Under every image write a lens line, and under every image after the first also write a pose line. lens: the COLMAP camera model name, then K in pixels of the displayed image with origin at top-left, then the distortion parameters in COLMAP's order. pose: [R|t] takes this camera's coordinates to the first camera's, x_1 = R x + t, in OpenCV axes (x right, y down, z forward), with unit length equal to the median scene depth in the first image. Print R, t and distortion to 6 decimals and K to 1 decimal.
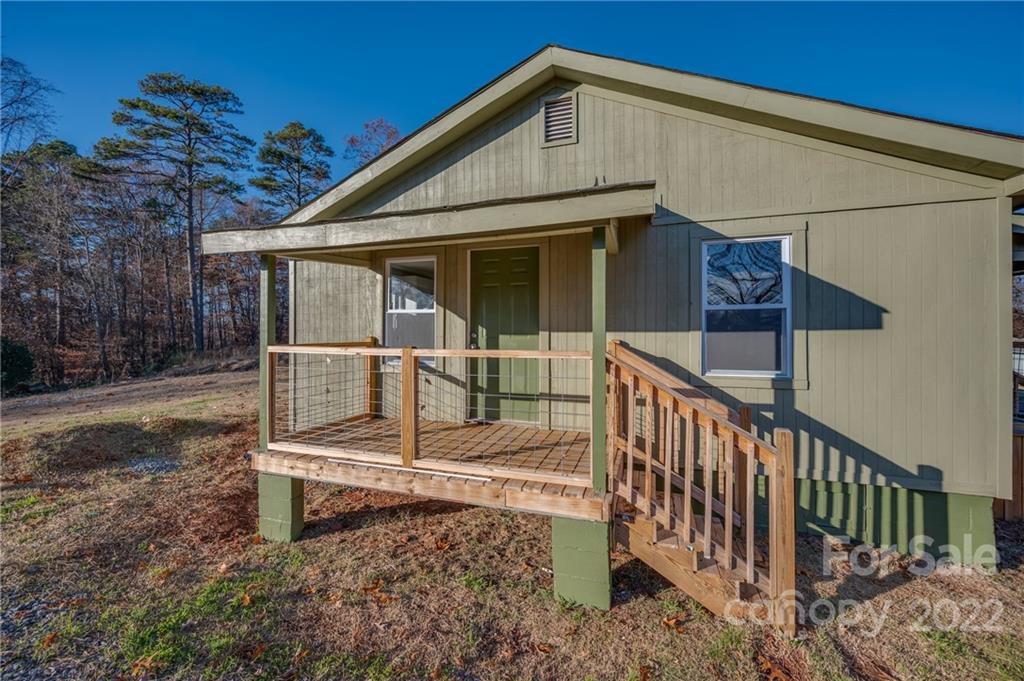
lens RADIAL K [[401.1, 0, 512.9], [0, 401.1, 333.1], [0, 0, 1]] dist [-0.002458, 0.000528]
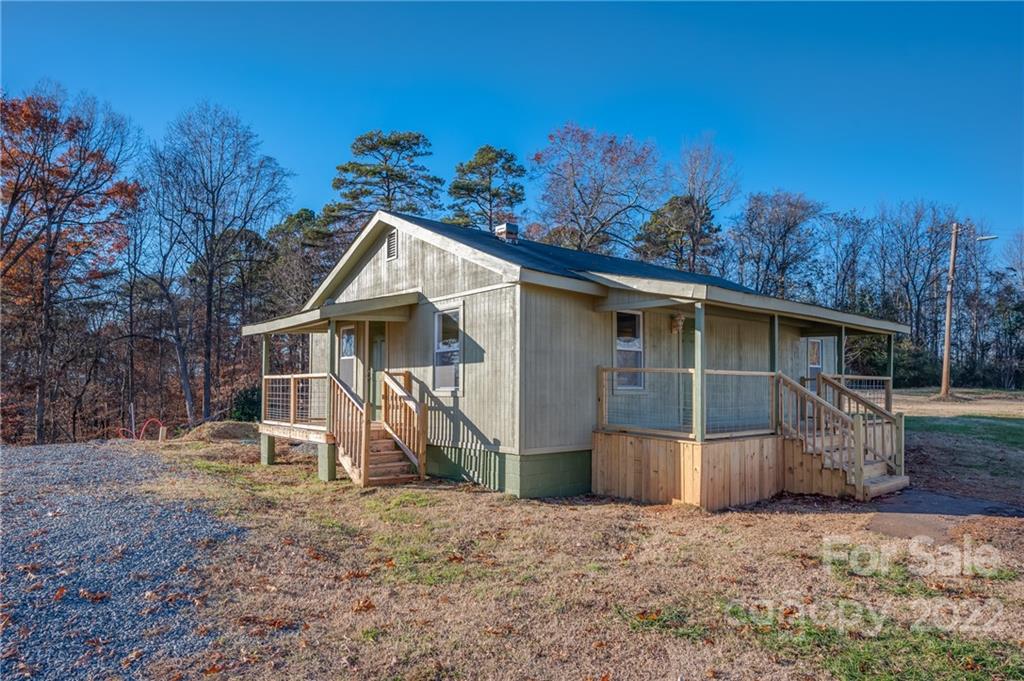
lens RADIAL K [[593.8, 0, 505.5], [0, 593.8, 375.1], [0, 0, 1]] dist [0.004678, 0.000022]
pose [[0.853870, -0.009734, -0.520396, 0.214562], [-0.002606, 0.999733, -0.022975, 0.009783], [0.520480, 0.020974, 0.853616, -0.107181]]
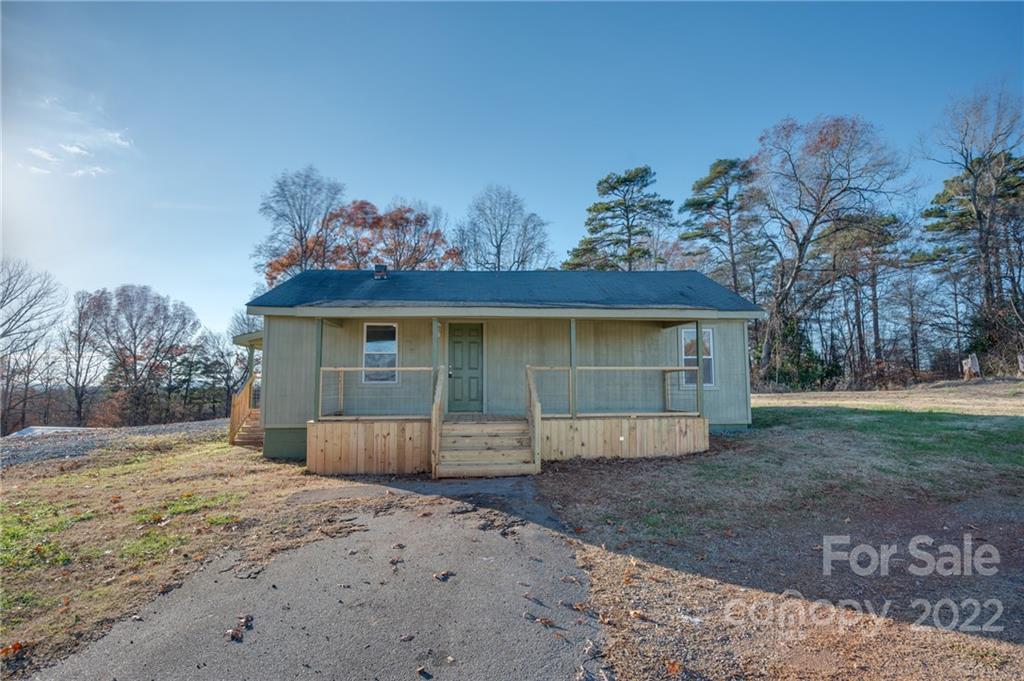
lens RADIAL K [[521.4, 0, 512.6], [0, 521.4, 345.8], [0, 0, 1]] dist [-0.001984, -0.002314]
pose [[0.384210, -0.078114, -0.919935, 0.452760], [-0.000352, 0.996402, -0.084754, 0.013772], [0.923246, 0.032887, 0.382800, 0.120514]]
